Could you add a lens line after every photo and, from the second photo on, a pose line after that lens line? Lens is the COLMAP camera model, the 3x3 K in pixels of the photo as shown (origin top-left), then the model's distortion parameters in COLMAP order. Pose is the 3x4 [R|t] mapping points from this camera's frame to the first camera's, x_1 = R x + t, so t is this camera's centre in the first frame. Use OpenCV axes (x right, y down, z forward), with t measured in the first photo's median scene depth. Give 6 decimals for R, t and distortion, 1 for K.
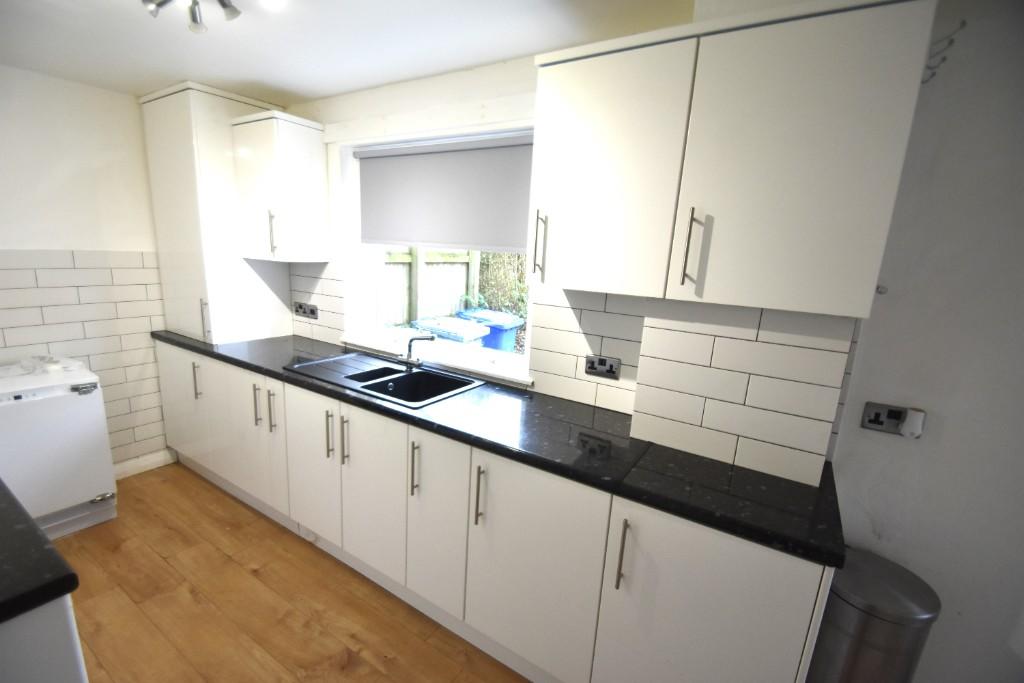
lens RADIAL K [[453.0, 0, 496.3], [0, 453.0, 352.9], [0, 0, 1]] dist [0.018171, -0.017629]
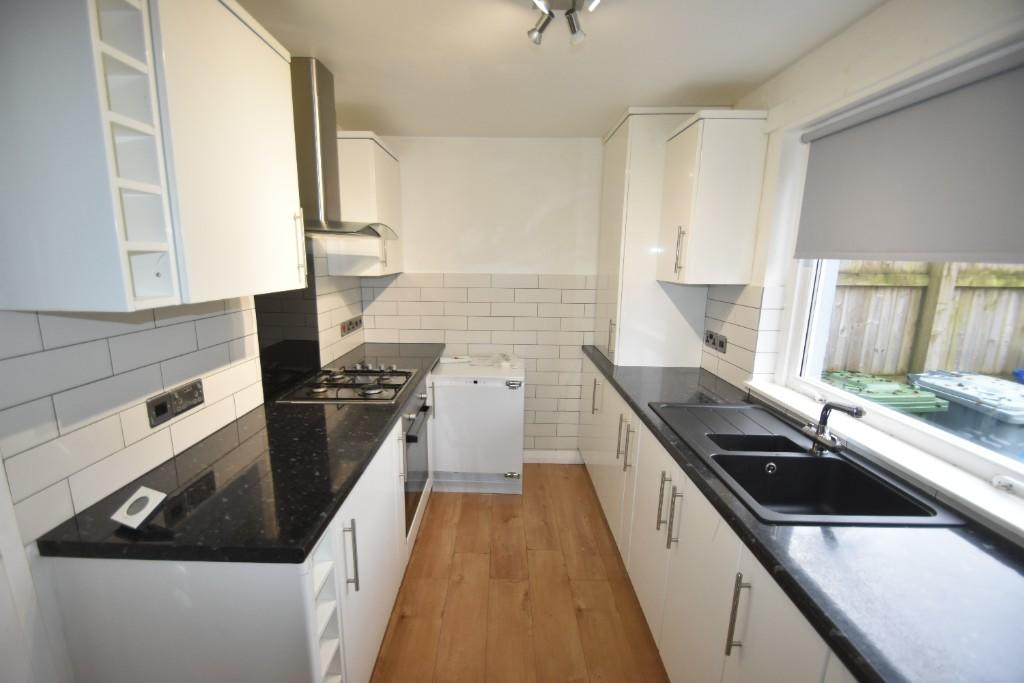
lens RADIAL K [[453.0, 0, 496.3], [0, 453.0, 352.9], [0, 0, 1]] dist [0.018171, -0.017629]
pose [[0.535705, 0.130628, -0.834240, 0.076755], [-0.170842, 0.984297, 0.044418, -0.046239], [0.826942, 0.118729, 0.549609, 0.232541]]
